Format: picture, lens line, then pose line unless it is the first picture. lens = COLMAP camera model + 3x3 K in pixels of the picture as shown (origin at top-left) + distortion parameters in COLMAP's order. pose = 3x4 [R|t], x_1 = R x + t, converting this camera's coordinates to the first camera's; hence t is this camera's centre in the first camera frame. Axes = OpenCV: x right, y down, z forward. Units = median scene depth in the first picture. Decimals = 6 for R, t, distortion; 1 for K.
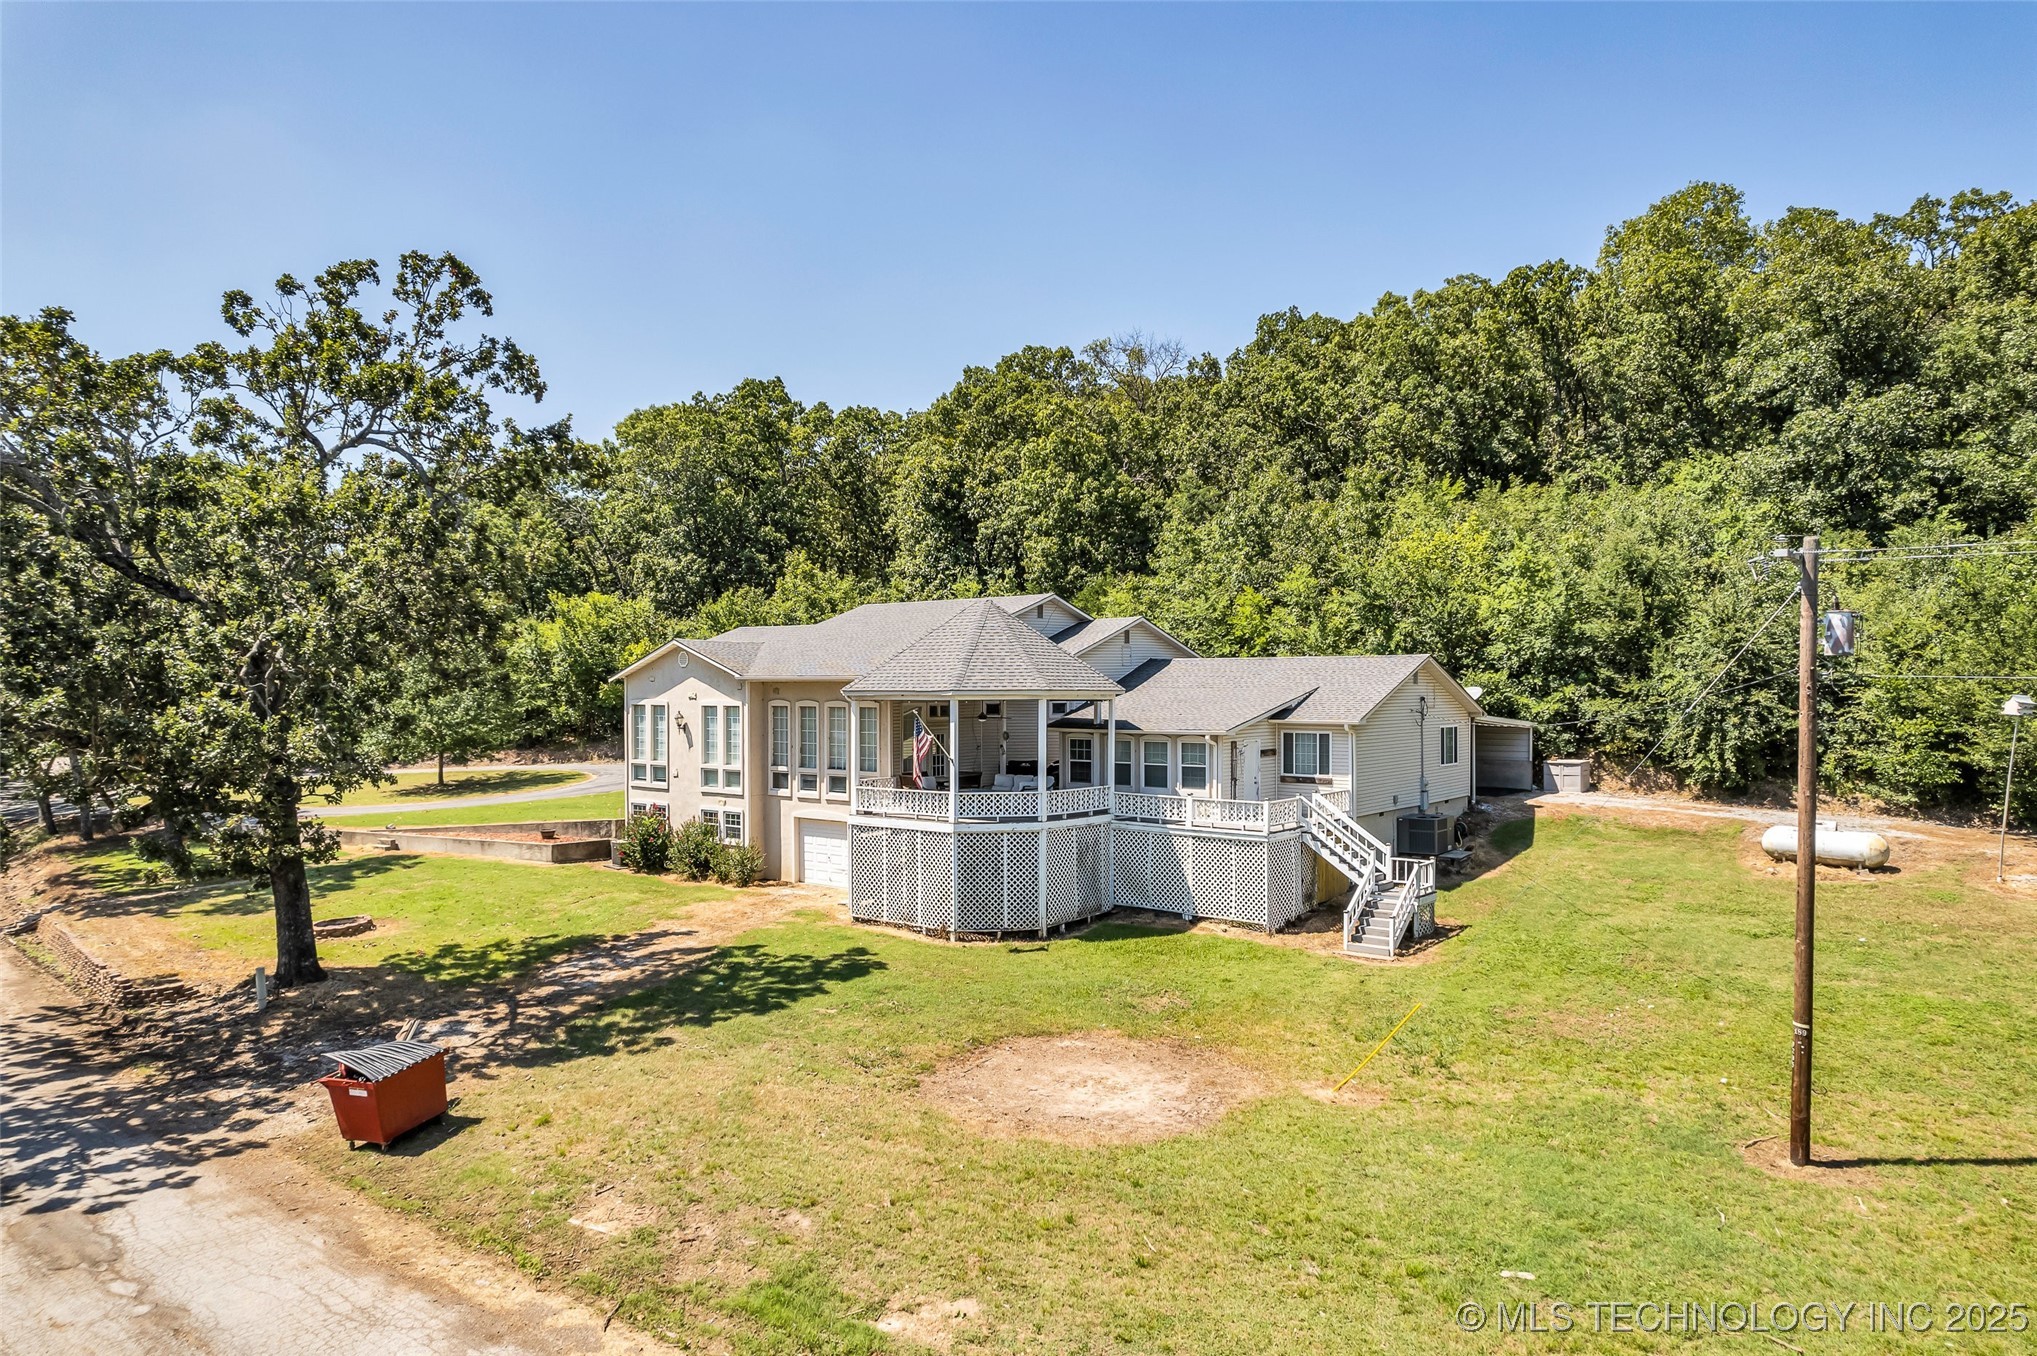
lens RADIAL K [[1321.0, 0, 1025.5], [0, 1321.0, 673.6], [0, 0, 1]] dist [-0.077949, 0.071211]
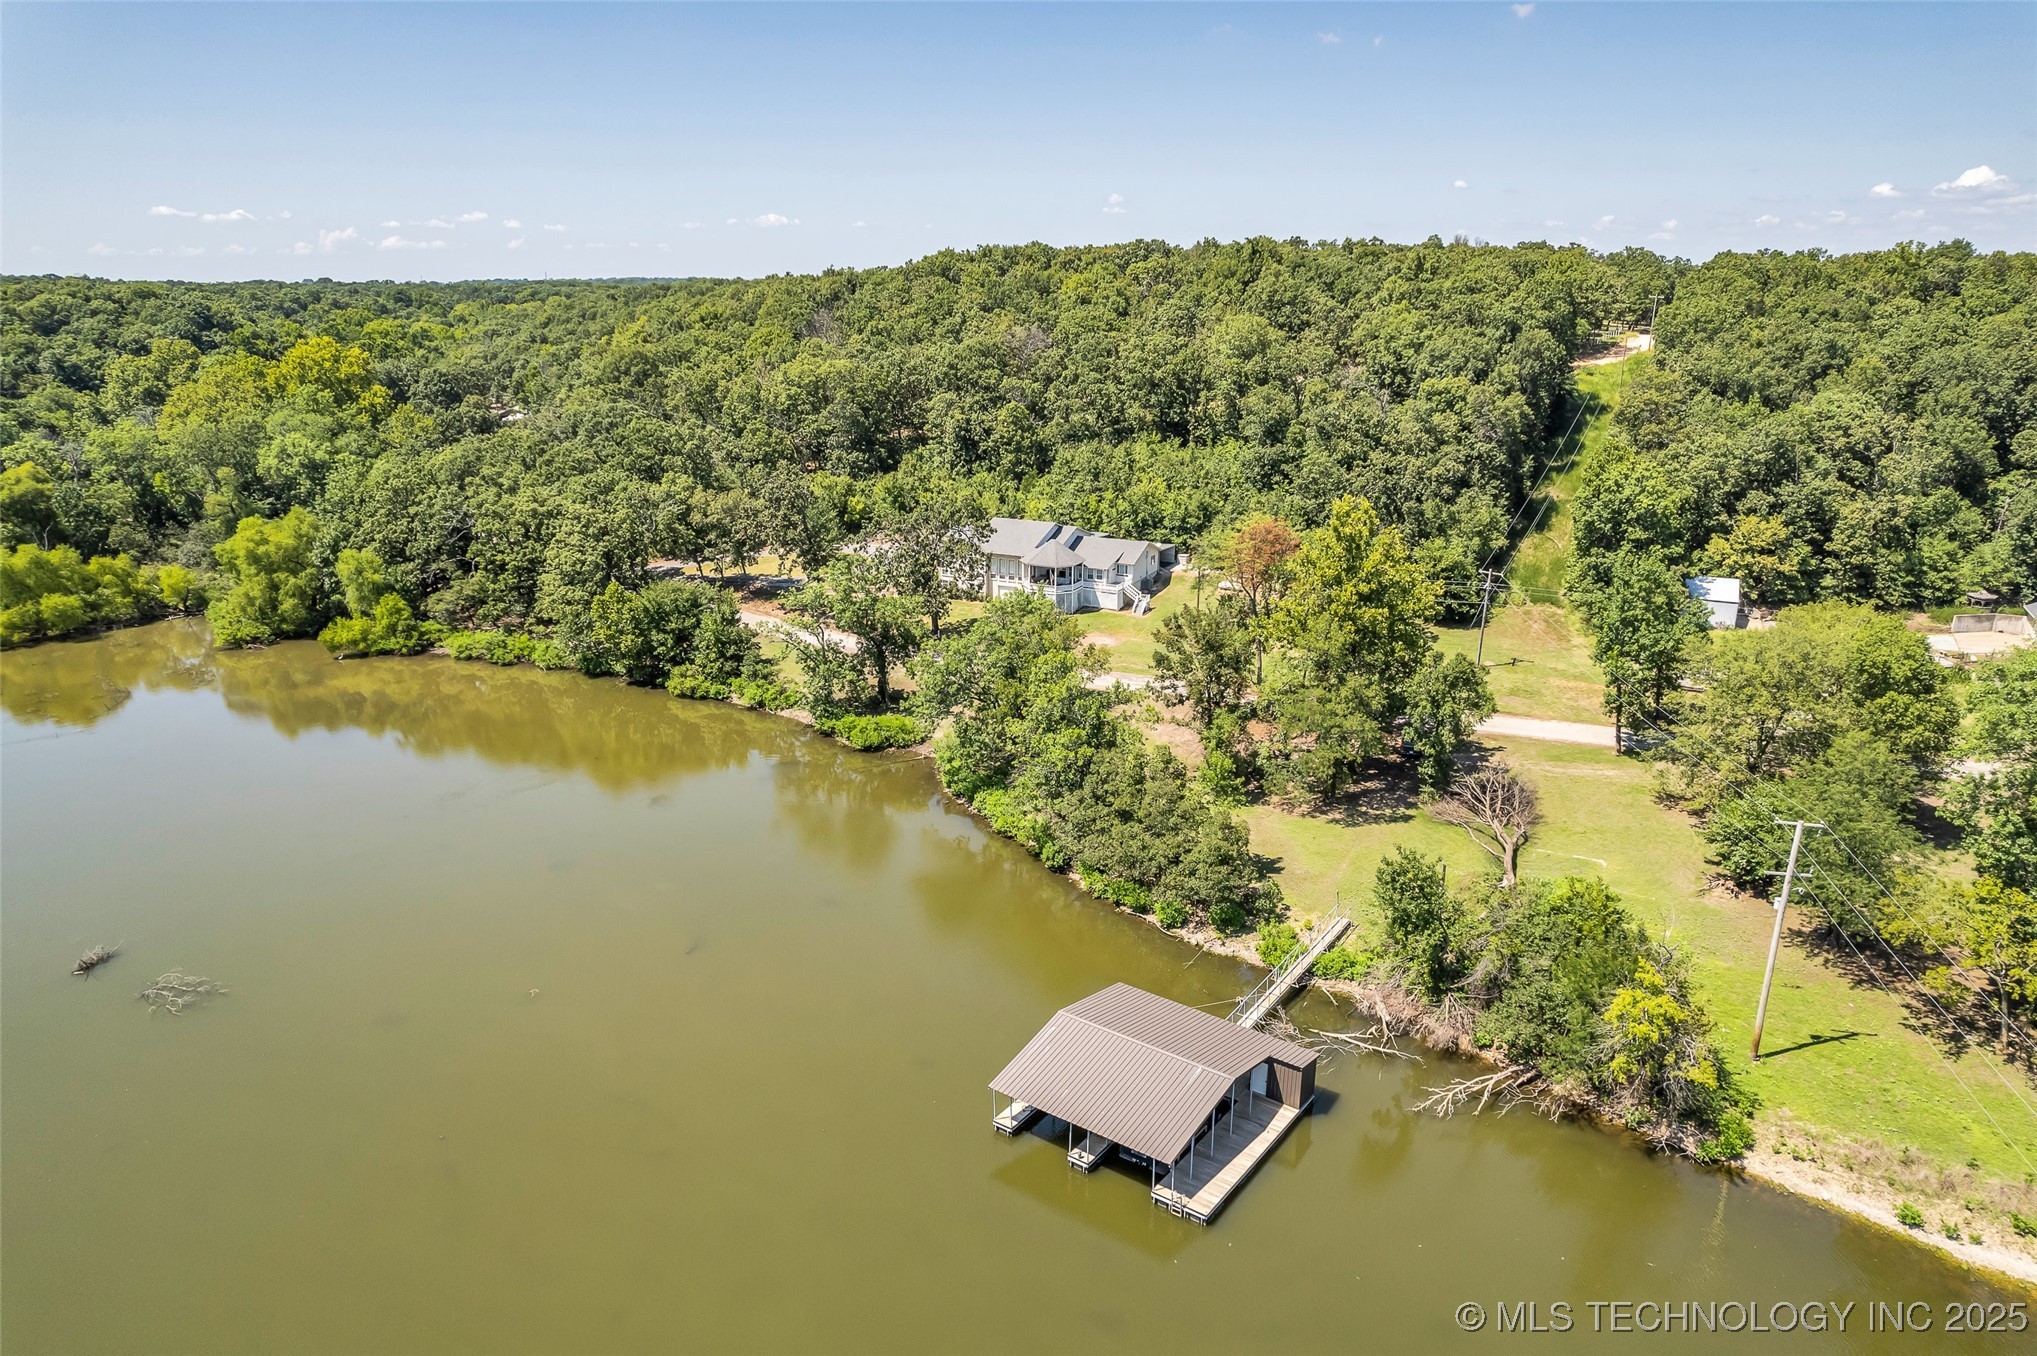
lens RADIAL K [[1321.0, 0, 1025.5], [0, 1321.0, 673.6], [0, 0, 1]] dist [-0.077949, 0.071211]
pose [[0.975634, -0.062623, 0.210278, -0.950259], [-0.002849, 0.954705, 0.297539, -0.827888], [-0.219386, -0.290888, 0.931265, -2.845461]]
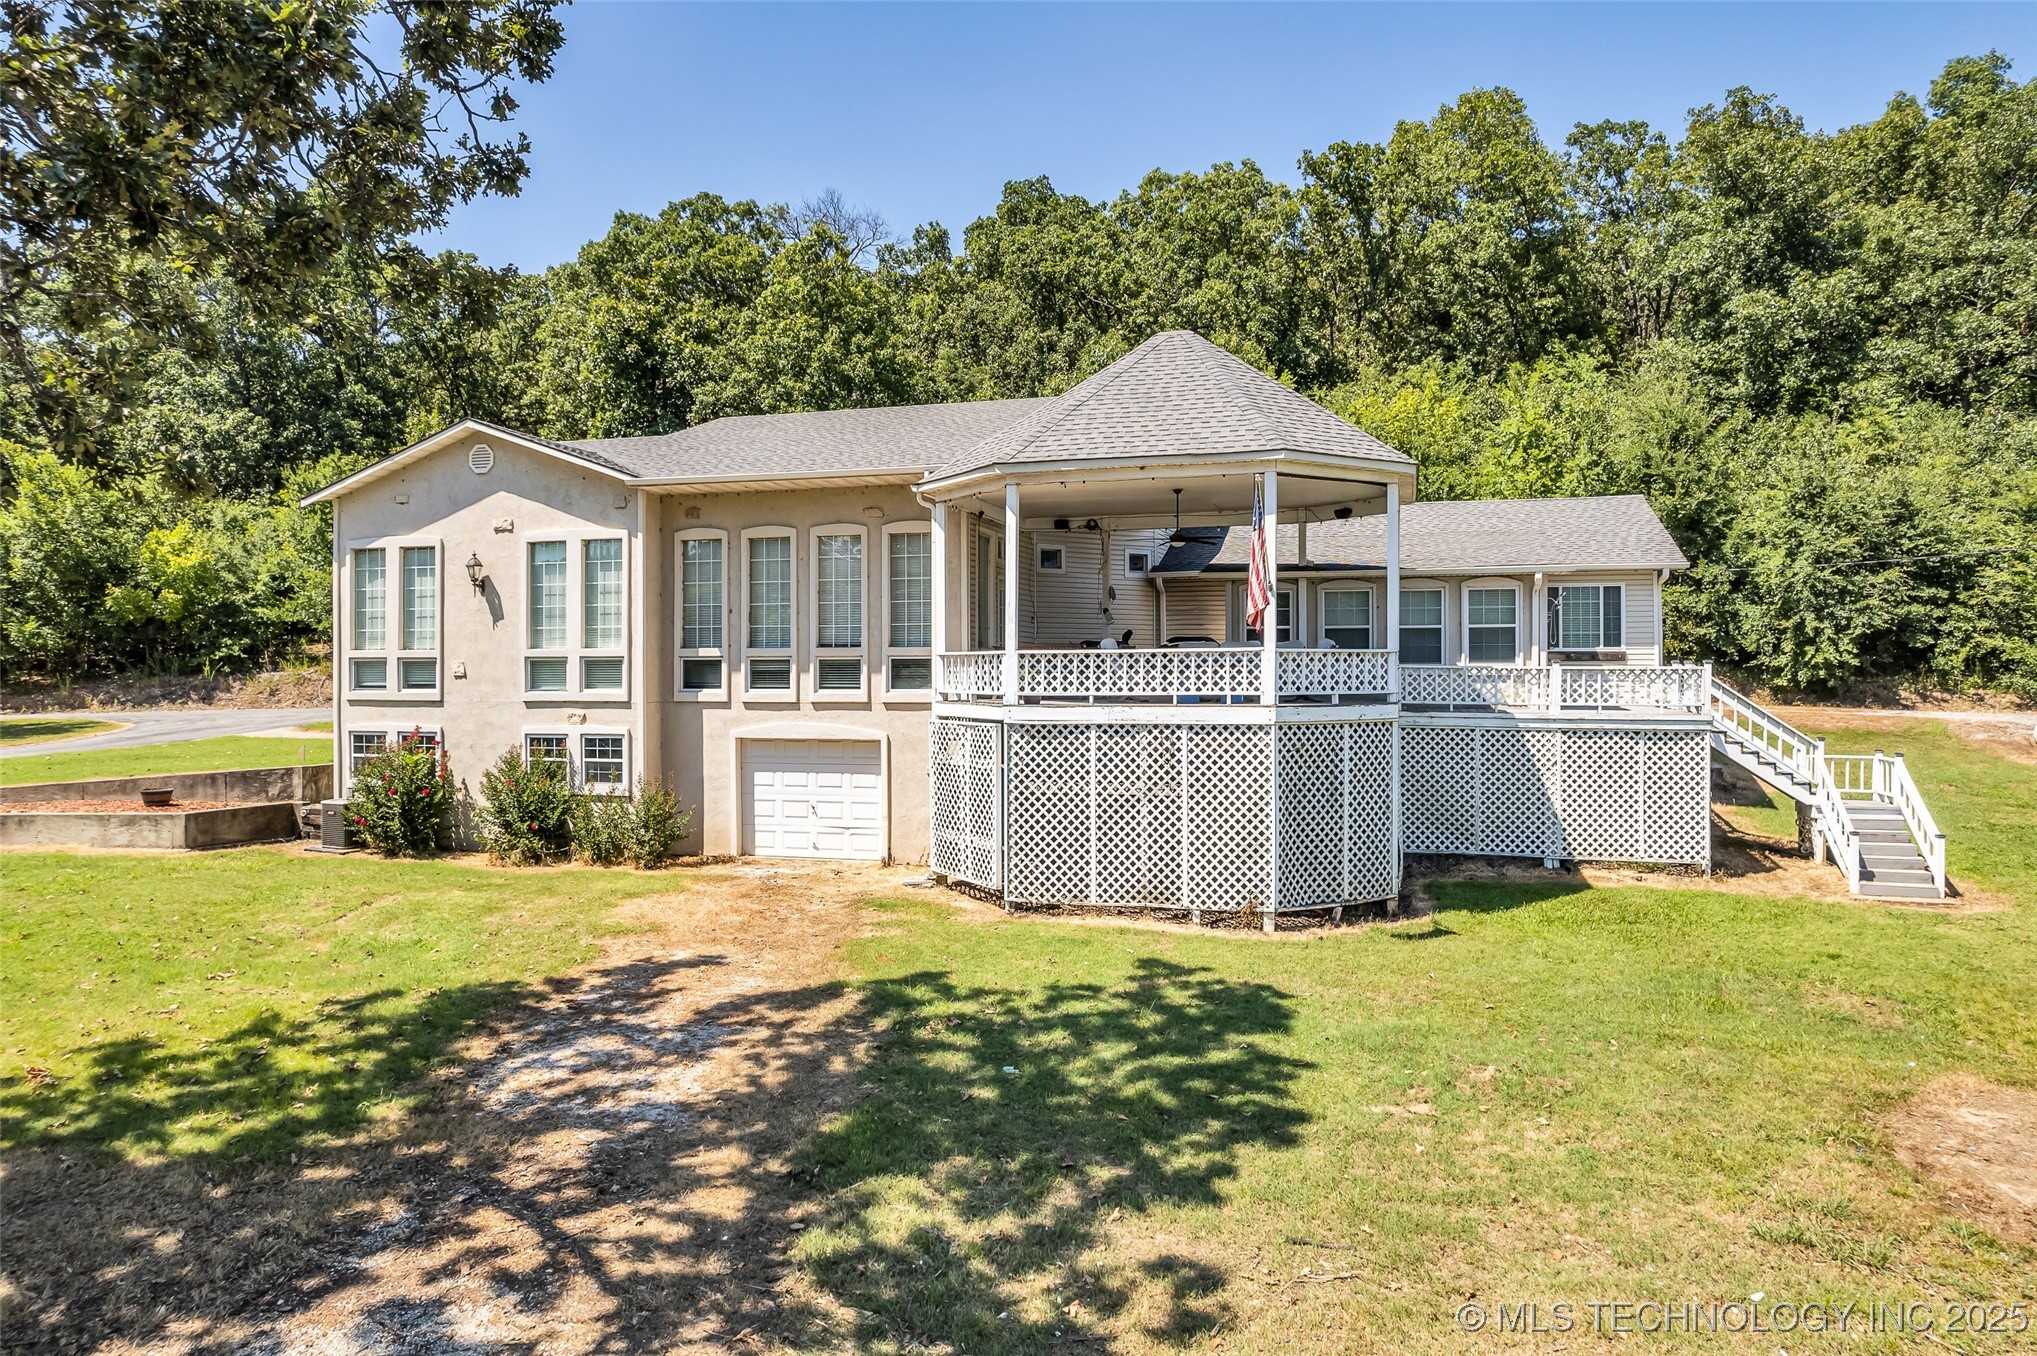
lens RADIAL K [[1326.0, 0, 1018.3], [0, 1326.0, 672.0], [0, 0, 1]] dist [-0.081632, 0.075163]
pose [[0.923052, 0.001391, 0.384673, -0.275059], [-0.003630, 0.999980, 0.005093, 0.076602], [-0.384658, -0.006098, 0.923039, 0.435179]]
